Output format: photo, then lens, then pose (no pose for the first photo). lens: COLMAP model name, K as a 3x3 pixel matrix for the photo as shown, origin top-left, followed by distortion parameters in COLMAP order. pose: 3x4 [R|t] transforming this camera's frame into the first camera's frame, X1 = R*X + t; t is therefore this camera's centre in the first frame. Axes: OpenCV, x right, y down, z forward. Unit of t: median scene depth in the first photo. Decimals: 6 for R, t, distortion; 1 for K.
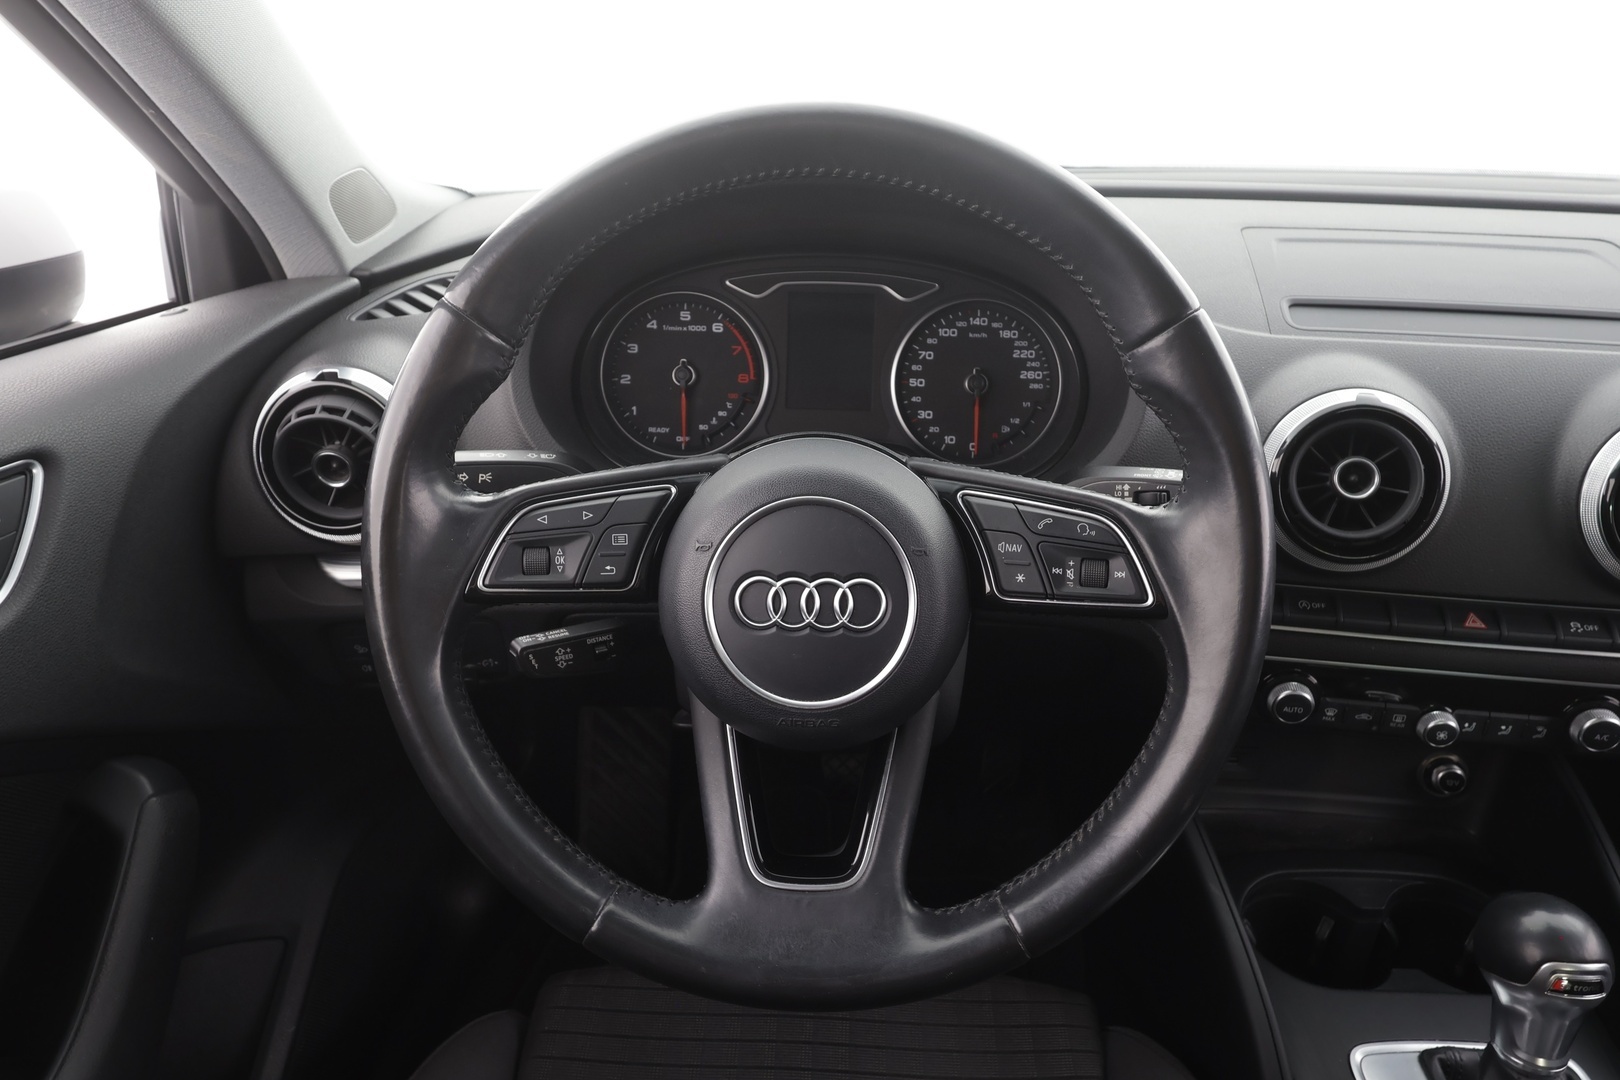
lens RADIAL K [[1013.5, 0, 815.0], [0, 1013.5, 543.1], [0, 0, 1]] dist [0.001200, 0.000582]
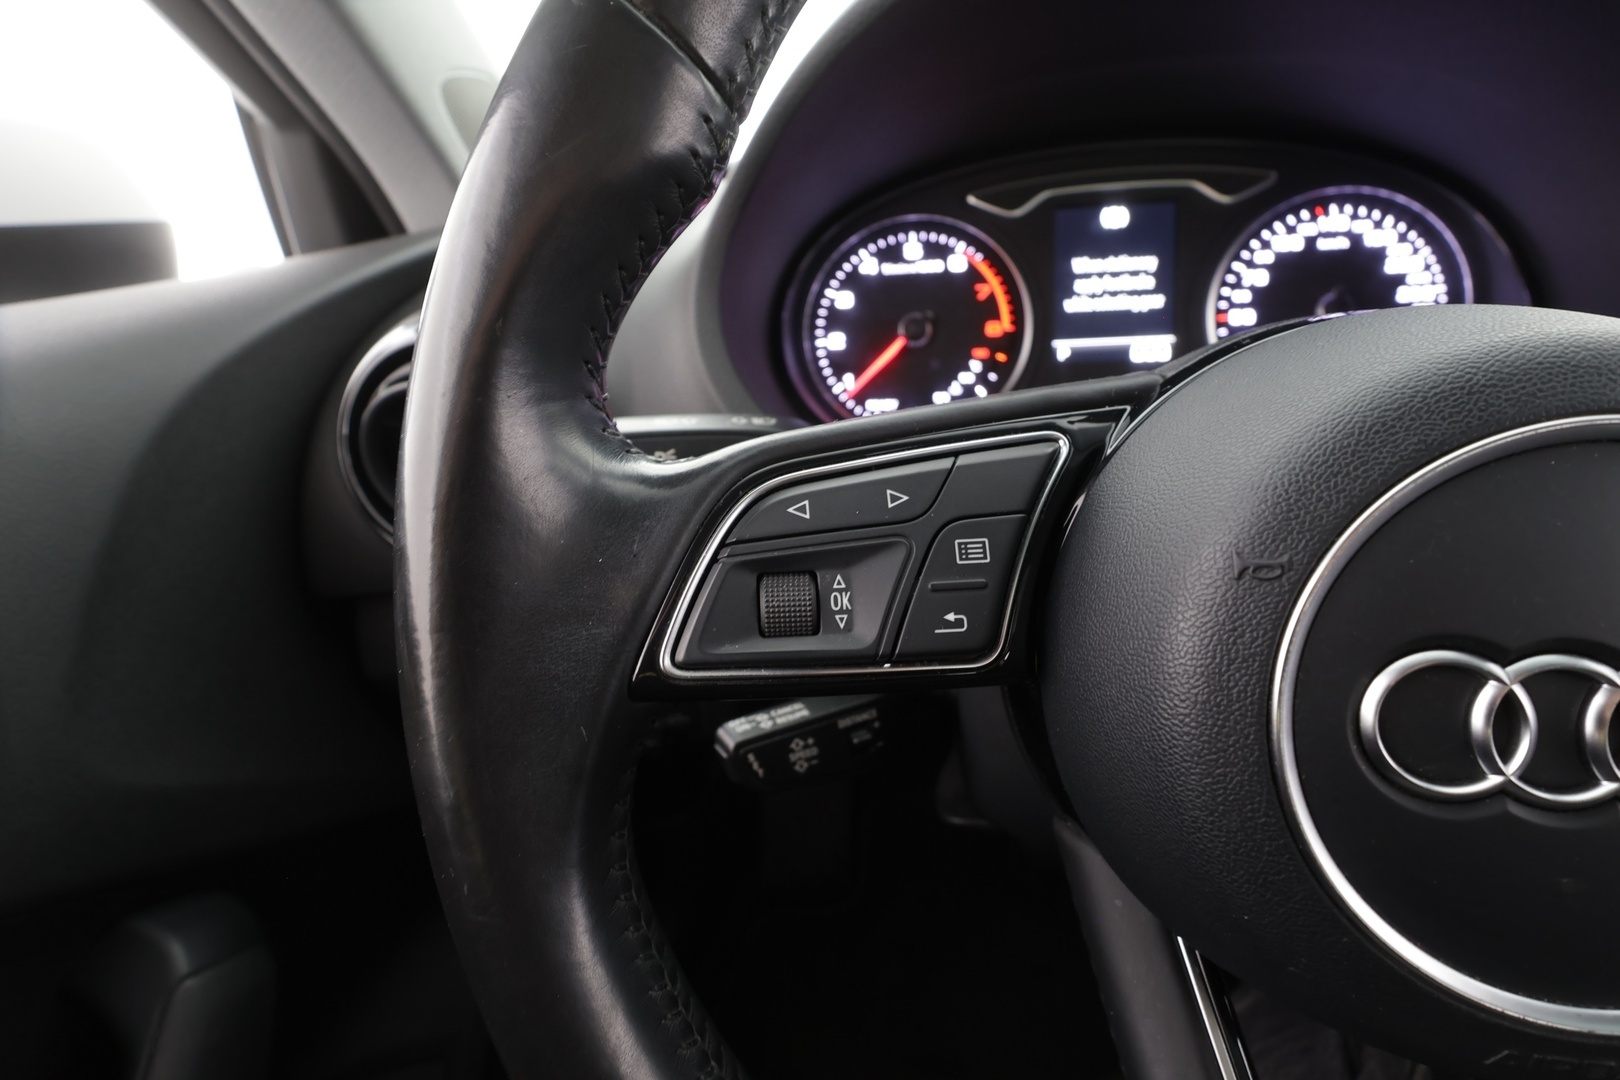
lens RADIAL K [[749.1, 0, 810.4], [0, 749.1, 541.3], [0, 0, 1]] dist [-0.008120, 0.004171]
pose [[0.992737, -0.038786, -0.113877, -0.185303], [0.037271, 0.999186, -0.015403, -0.004142], [0.114382, 0.011047, 0.993375, 0.553551]]
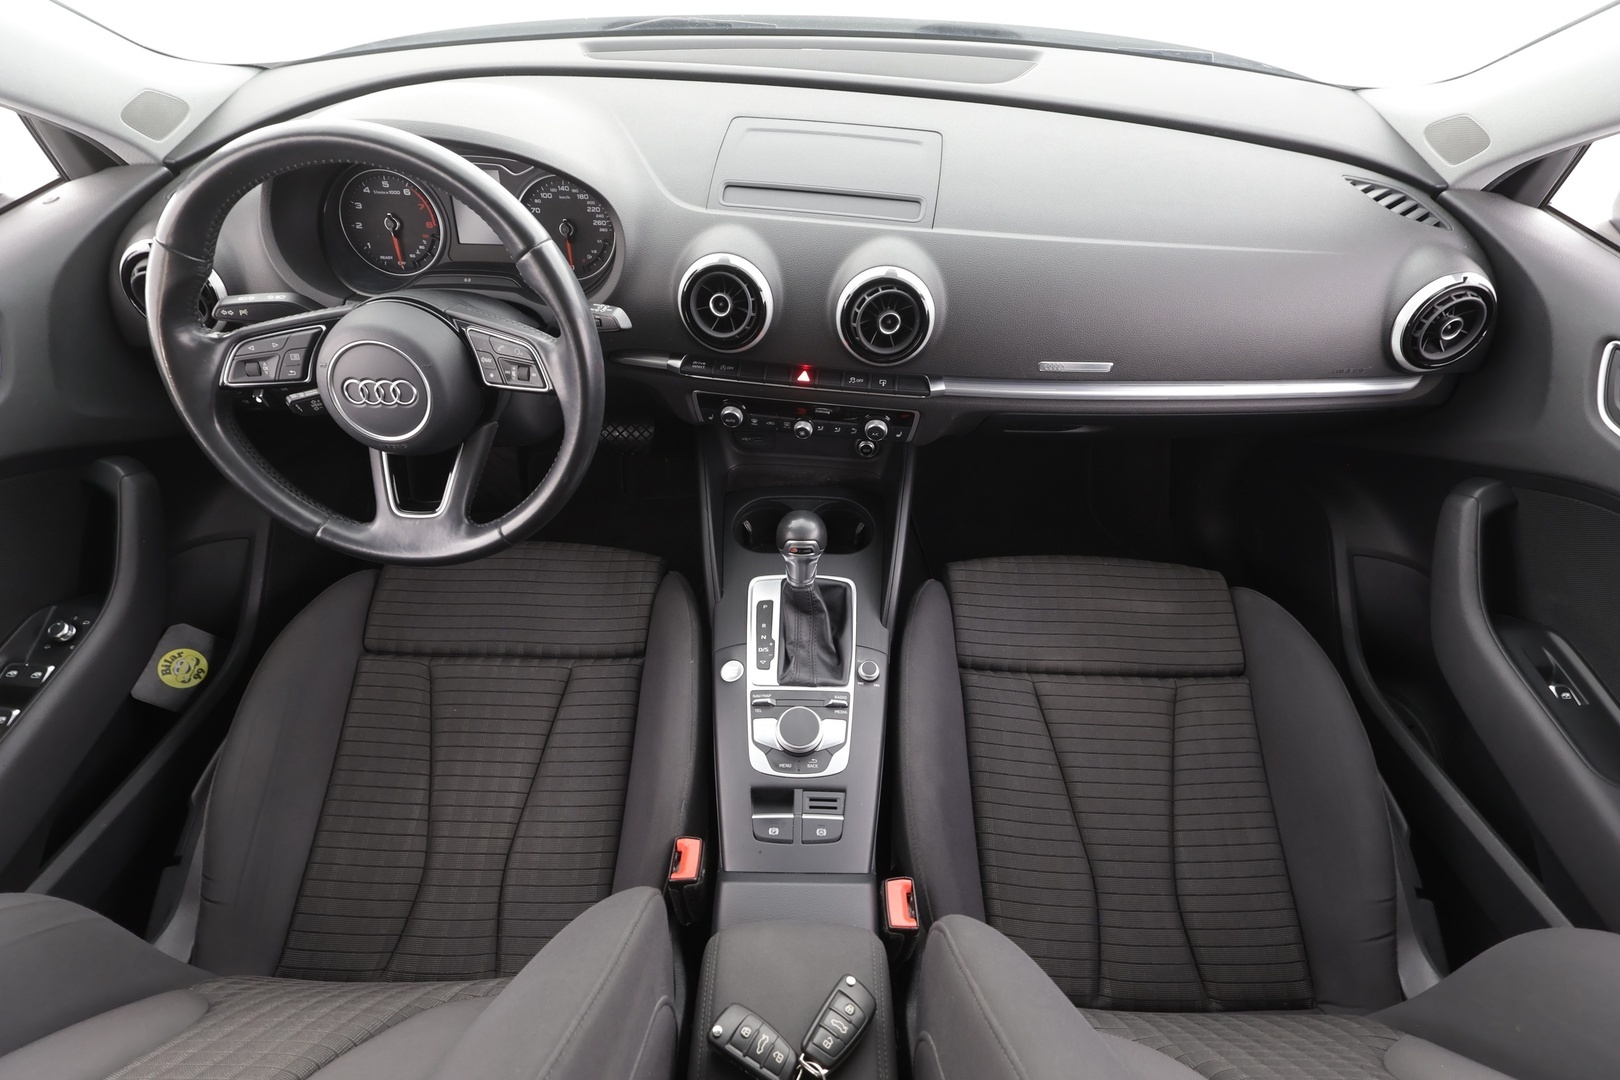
lens RADIAL K [[749.1, 0, 816.7], [0, 749.1, 541.2], [0, 0, 1]] dist [-0.008120, 0.004171]
pose [[0.999334, -0.017295, 0.032140, 0.654957], [0.003549, 0.922474, 0.386044, -0.194466], [-0.036325, -0.385672, 0.921920, -0.459482]]
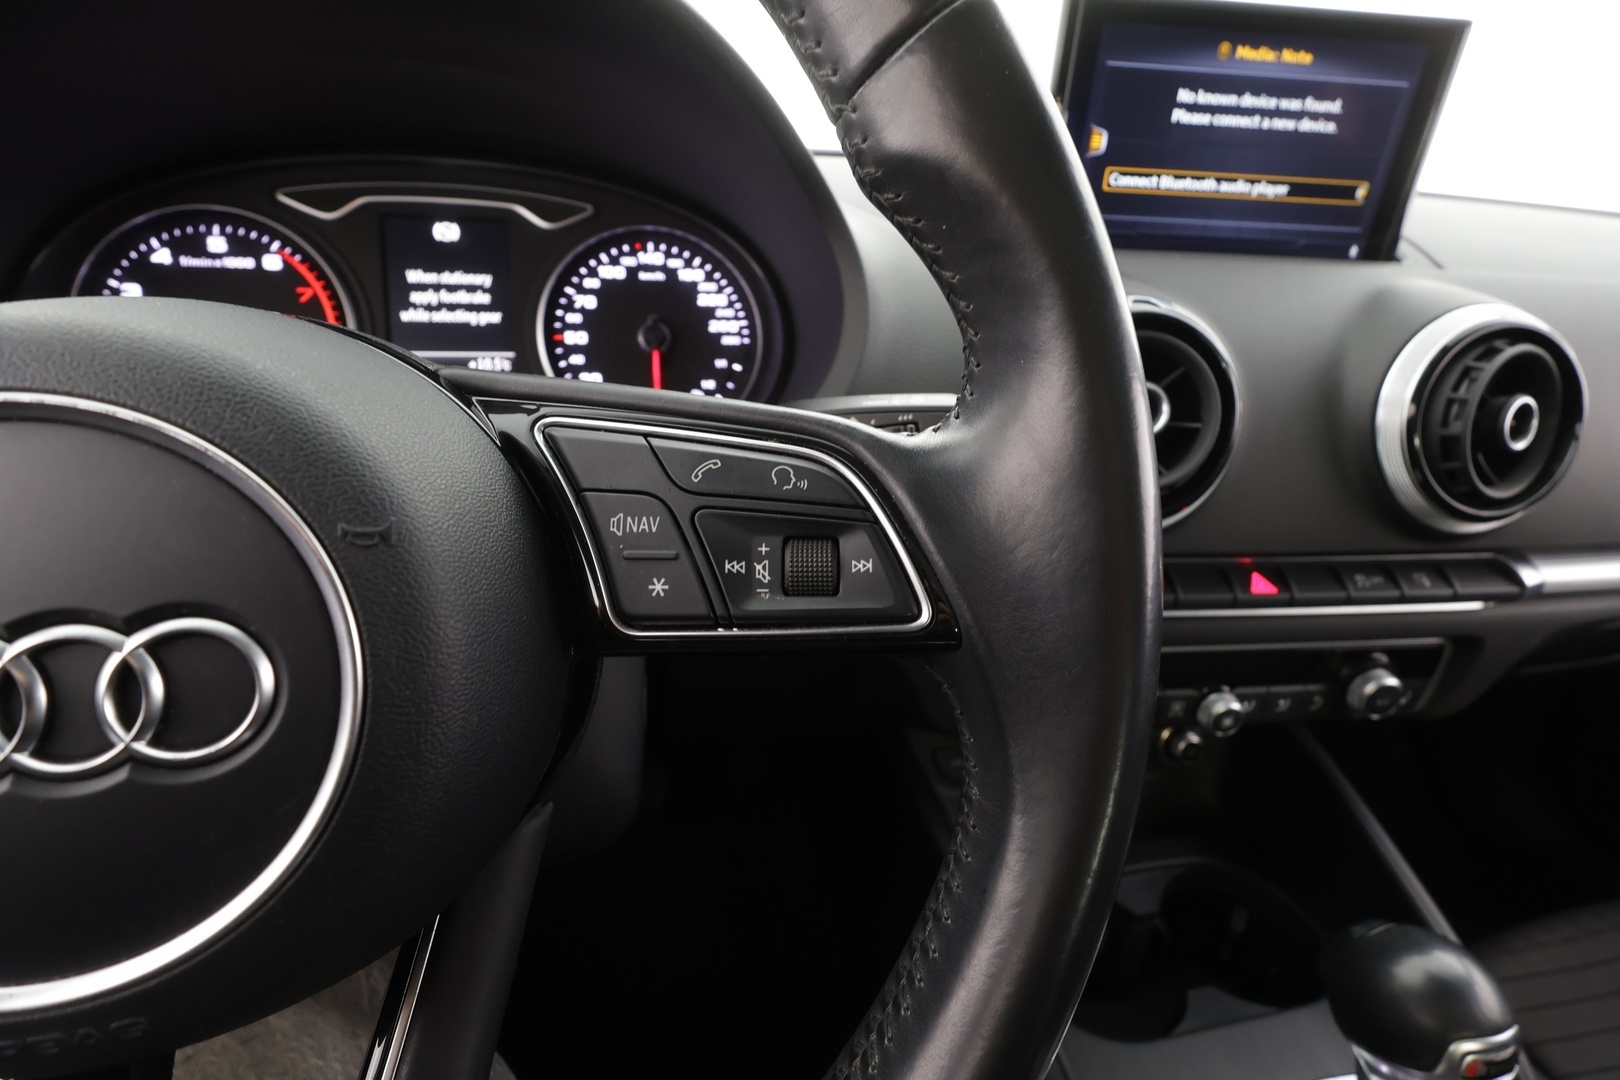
lens RADIAL K [[749.1, 0, 813.4], [0, 749.1, 532.6], [0, 0, 1]] dist [-0.008120, 0.004171]
pose [[0.964266, -0.073445, 0.254553, 0.148721], [0.081744, 0.996407, -0.022162, 0.018424], [-0.252011, 0.042178, 0.966805, 0.522150]]
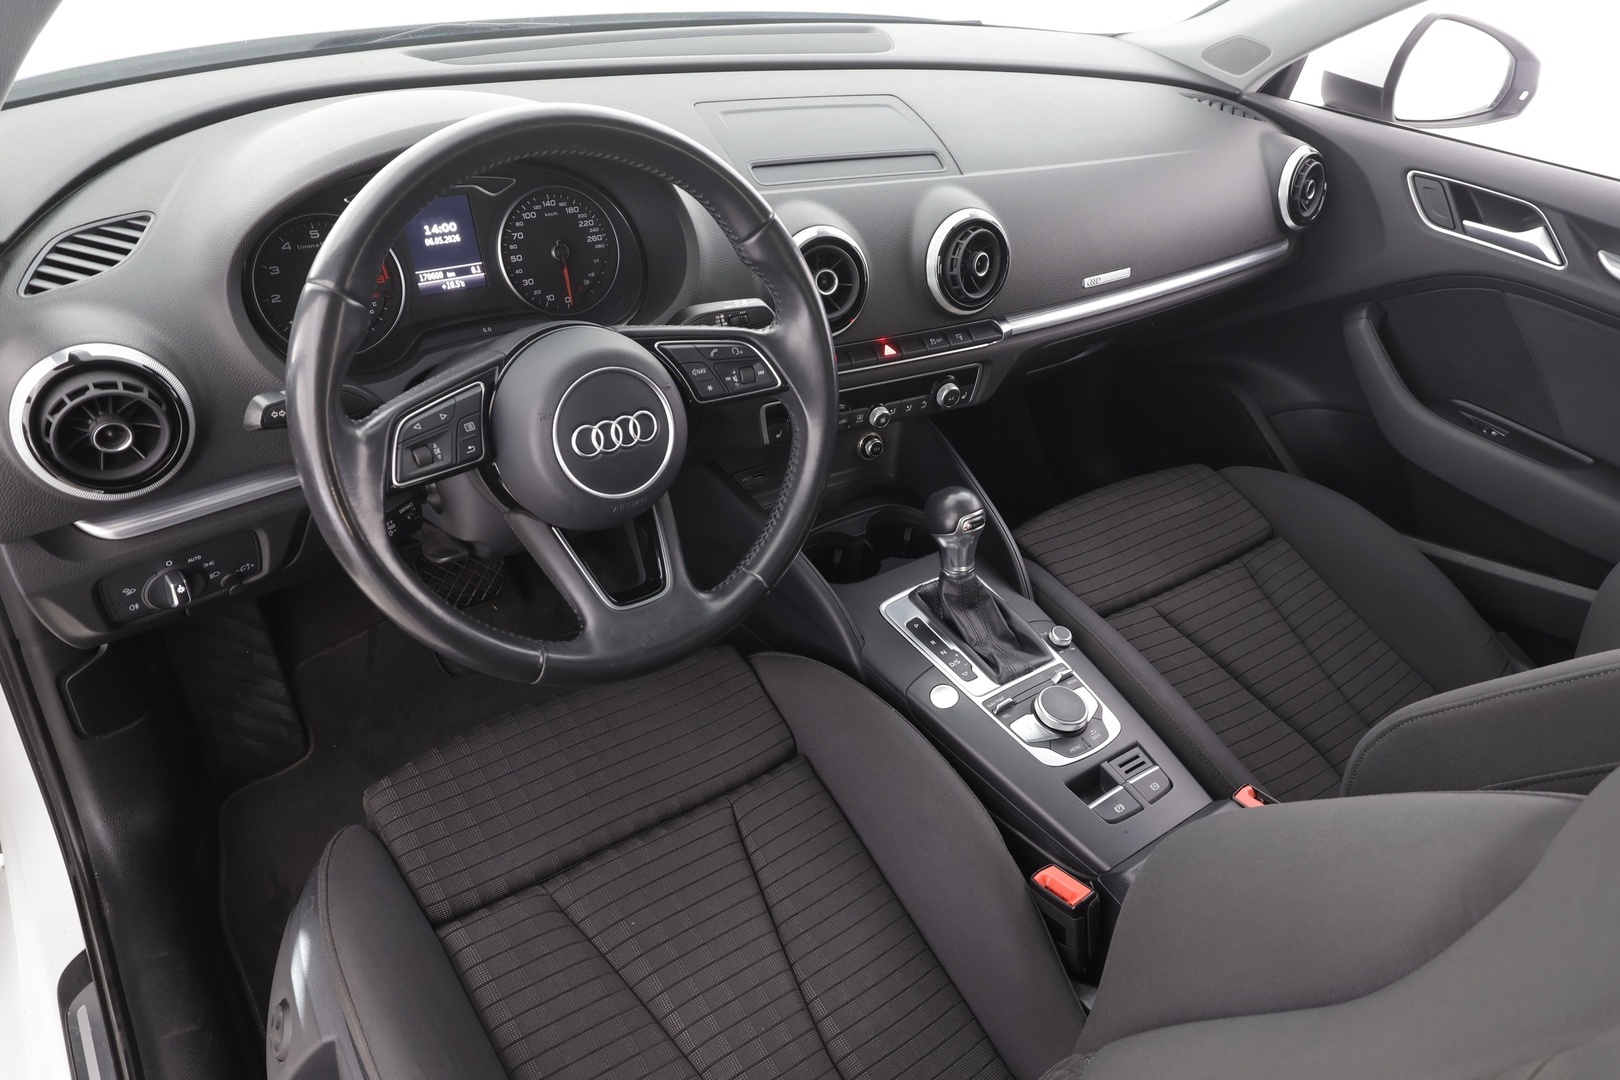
lens RADIAL K [[1069.8, 0, 809.6], [0, 1069.8, 542.1], [0, 0, 1]] dist [-0.005010, 0.008913]
pose [[0.785531, -0.312803, 0.533942, -0.558791], [0.196813, 0.944322, 0.263669, -0.128271], [-0.586690, -0.102034, 0.803358, -0.439867]]
